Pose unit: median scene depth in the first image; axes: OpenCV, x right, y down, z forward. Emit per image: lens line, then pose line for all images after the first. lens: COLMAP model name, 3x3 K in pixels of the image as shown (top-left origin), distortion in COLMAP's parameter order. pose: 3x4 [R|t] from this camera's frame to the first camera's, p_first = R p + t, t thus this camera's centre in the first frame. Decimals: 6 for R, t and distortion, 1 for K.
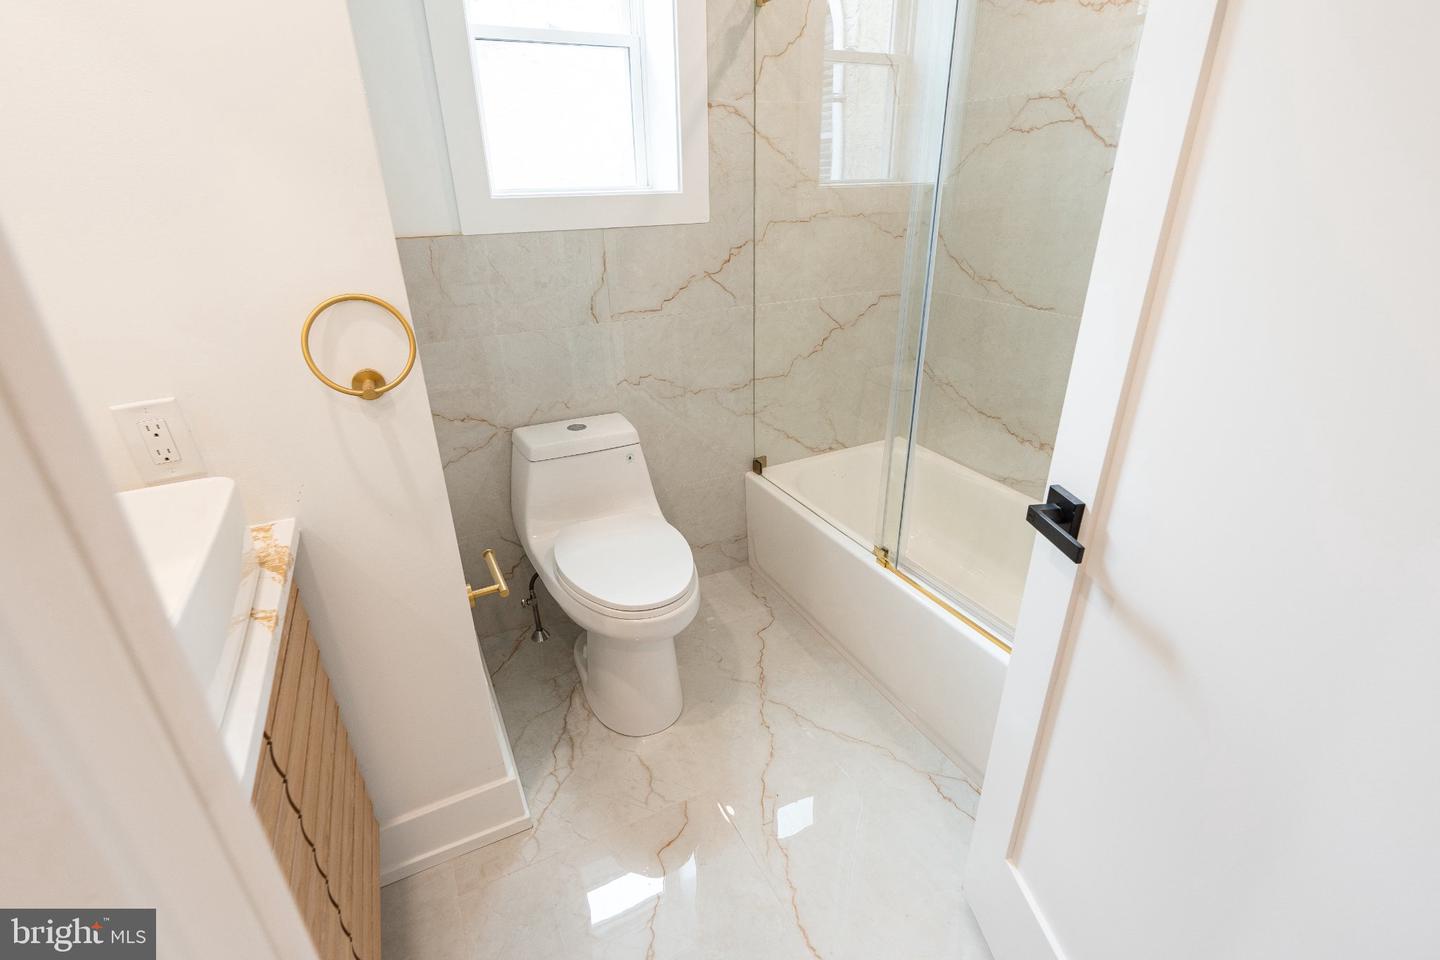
lens RADIAL K [[657.7, 0, 718.1], [0, 657.7, 479.6], [0, 0, 1]] dist [-0.001991, 0.003552]
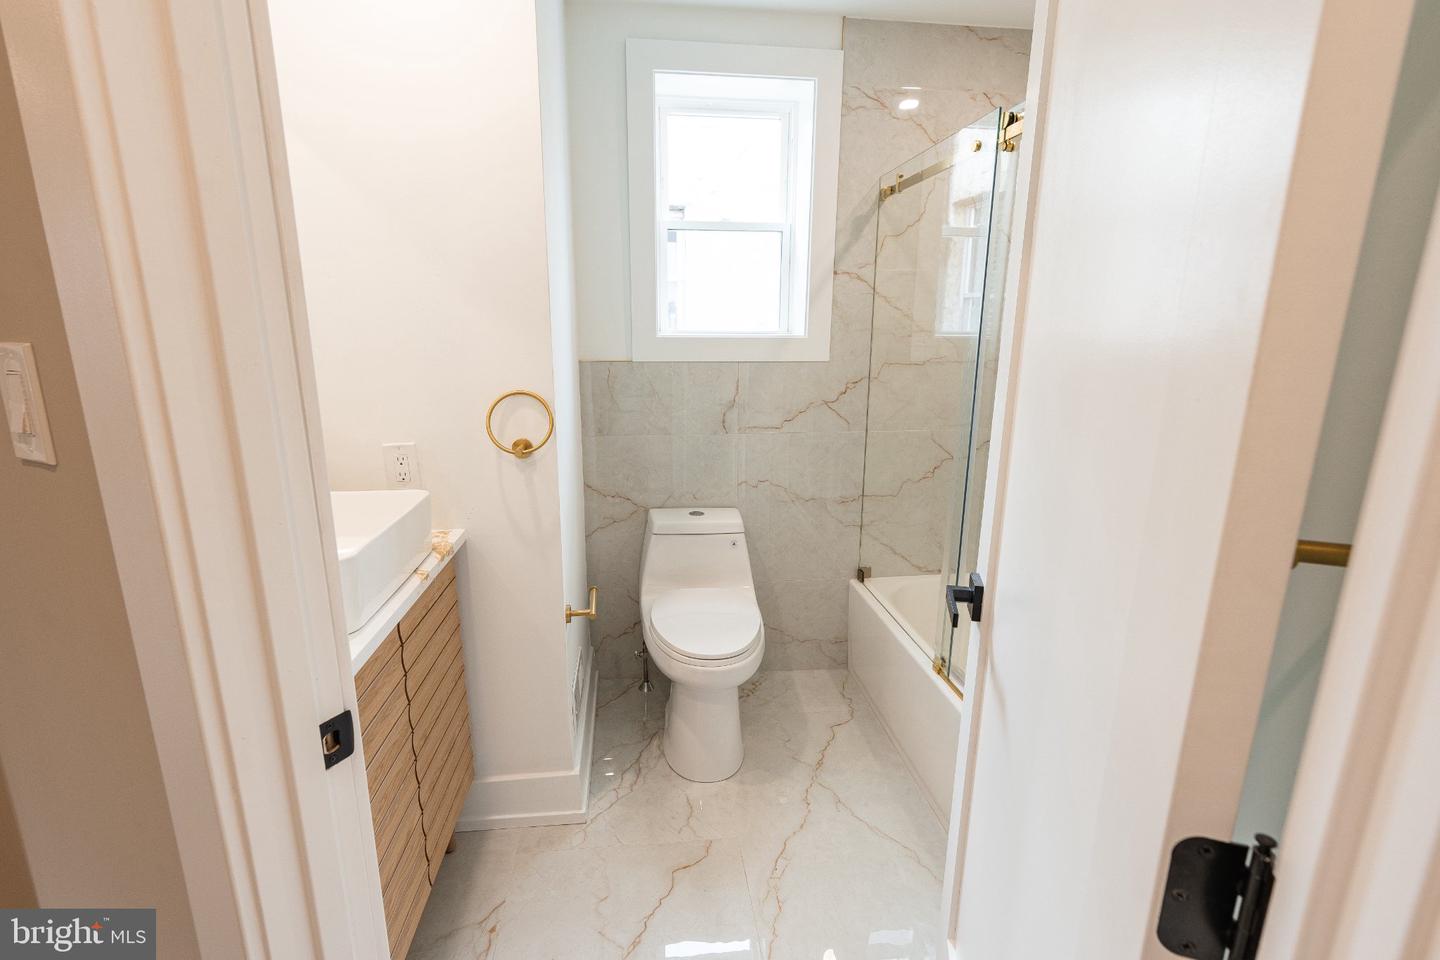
lens RADIAL K [[657.7, 0, 720.1], [0, 657.7, 484.9], [0, 0, 1]] dist [-0.001991, 0.003552]
pose [[0.941391, 0.102993, -0.321209, 0.221721], [-0.161565, 0.973584, -0.161340, 0.061008], [0.296107, 0.203780, 0.933164, -0.150057]]
